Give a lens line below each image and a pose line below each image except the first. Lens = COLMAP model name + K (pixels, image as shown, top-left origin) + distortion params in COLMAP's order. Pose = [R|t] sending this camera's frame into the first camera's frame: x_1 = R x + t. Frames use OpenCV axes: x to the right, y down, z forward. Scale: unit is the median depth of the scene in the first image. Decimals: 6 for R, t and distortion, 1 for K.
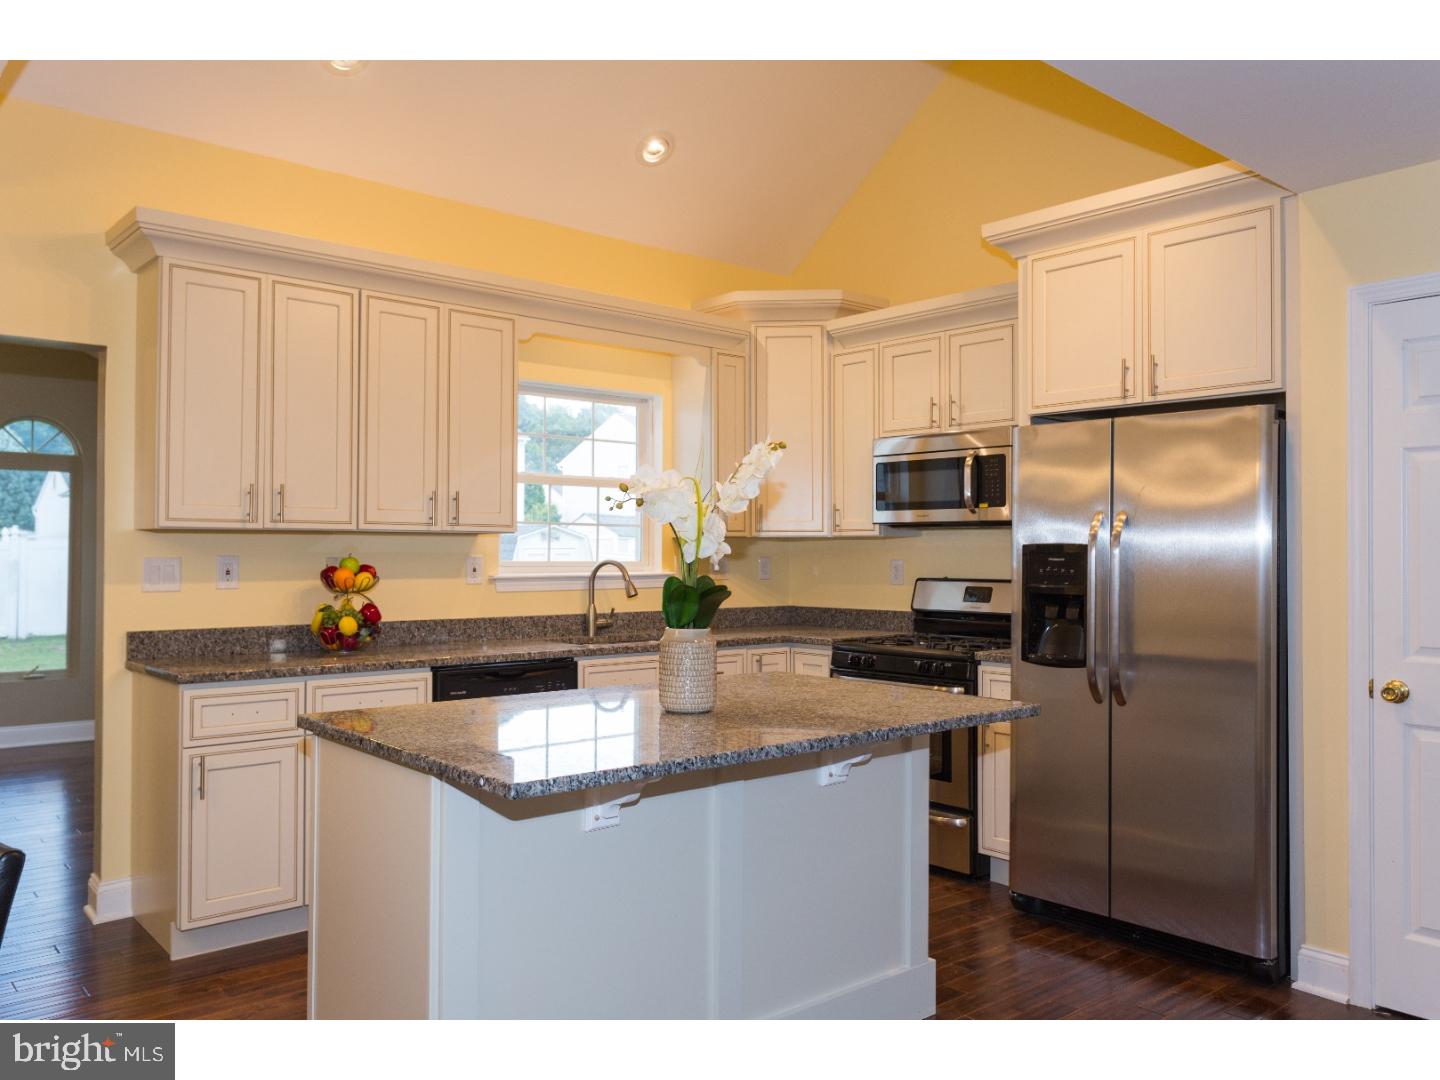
lens RADIAL K [[1125.9, 0, 718.6], [0, 1125.9, 539.6], [0, 0, 1]] dist [0.002188, 0.004822]
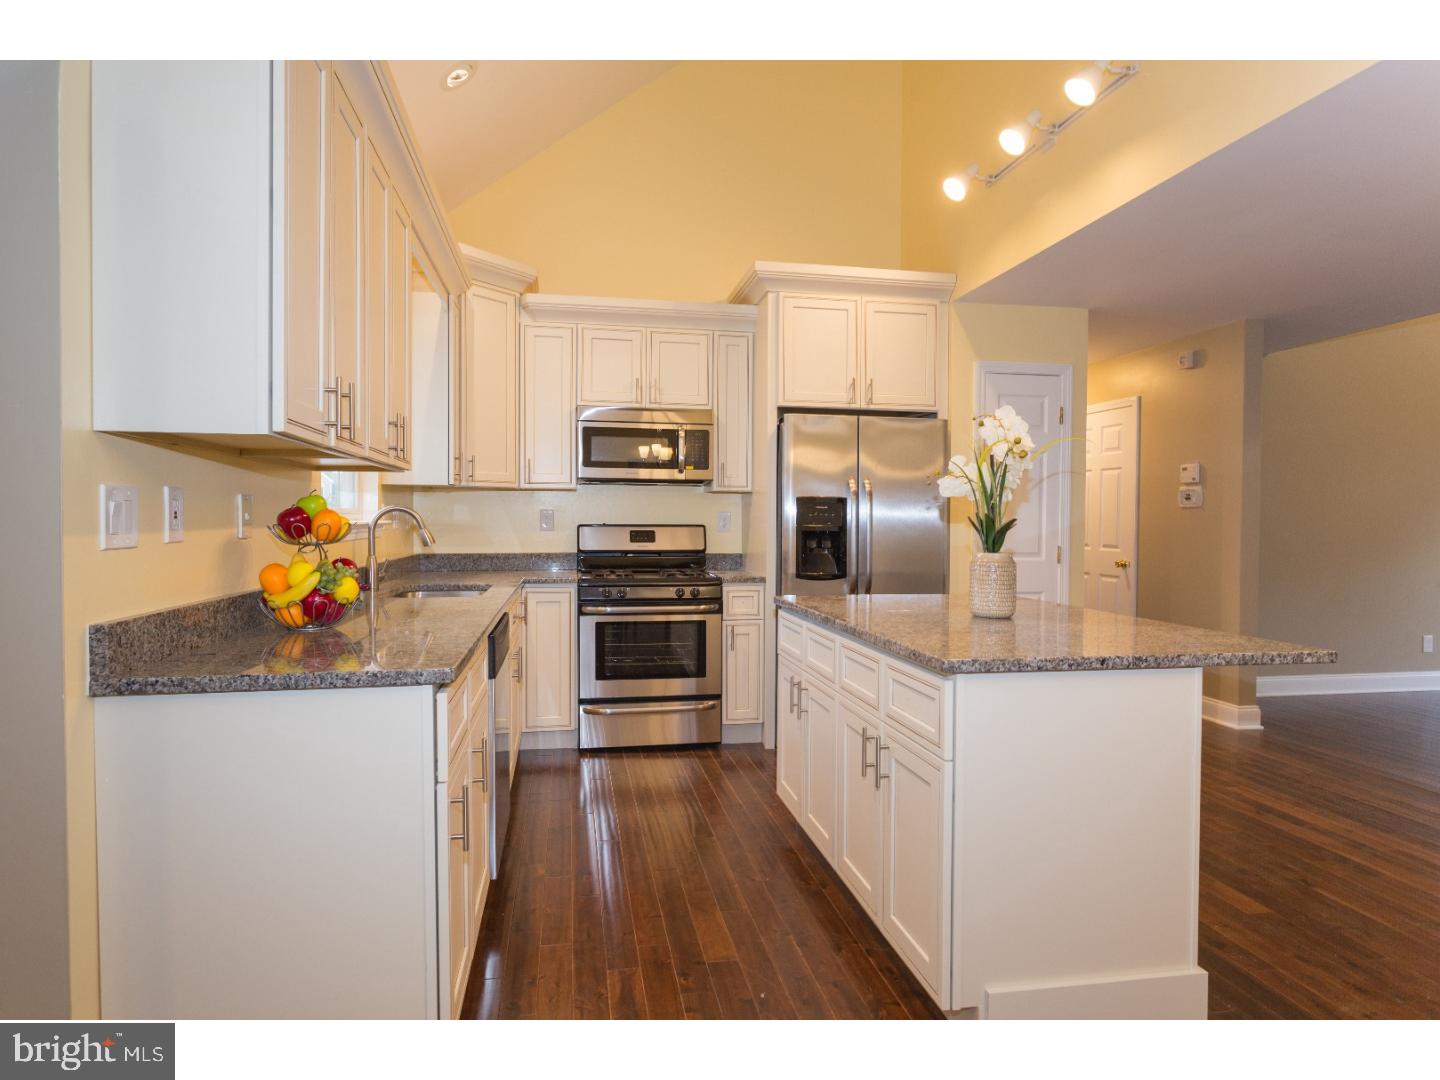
lens RADIAL K [[850.1, 0, 726.2], [0, 850.1, 531.0], [0, 0, 1]] dist [-0.003302, -0.000049]
pose [[0.504068, -0.012279, 0.863577, -0.607454], [-0.015133, 0.999620, 0.023047, 0.020206], [-0.863531, -0.024686, 0.503691, 0.460946]]
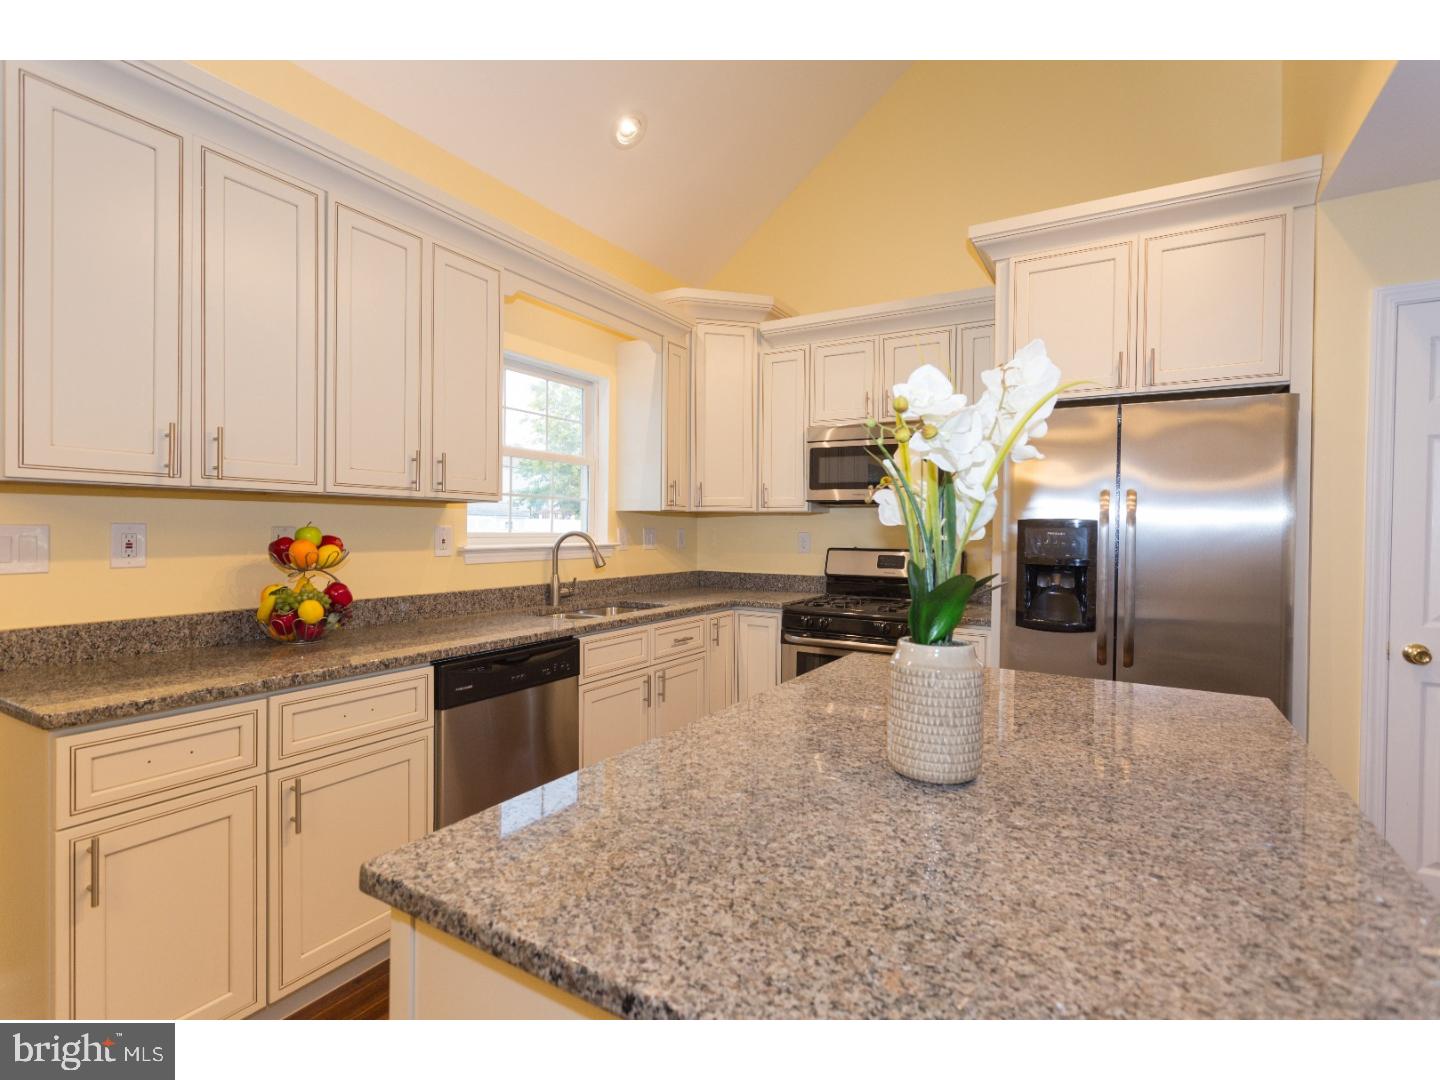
lens RADIAL K [[691.5, 0, 720.2], [0, 691.5, 537.3], [0, 0, 1]] dist [0.001785, 0.000124]
pose [[0.949165, 0.002986, 0.314764, -0.185112], [-0.011660, 0.999602, 0.025677, 0.006425], [-0.314562, -0.028041, 0.948823, 0.392655]]
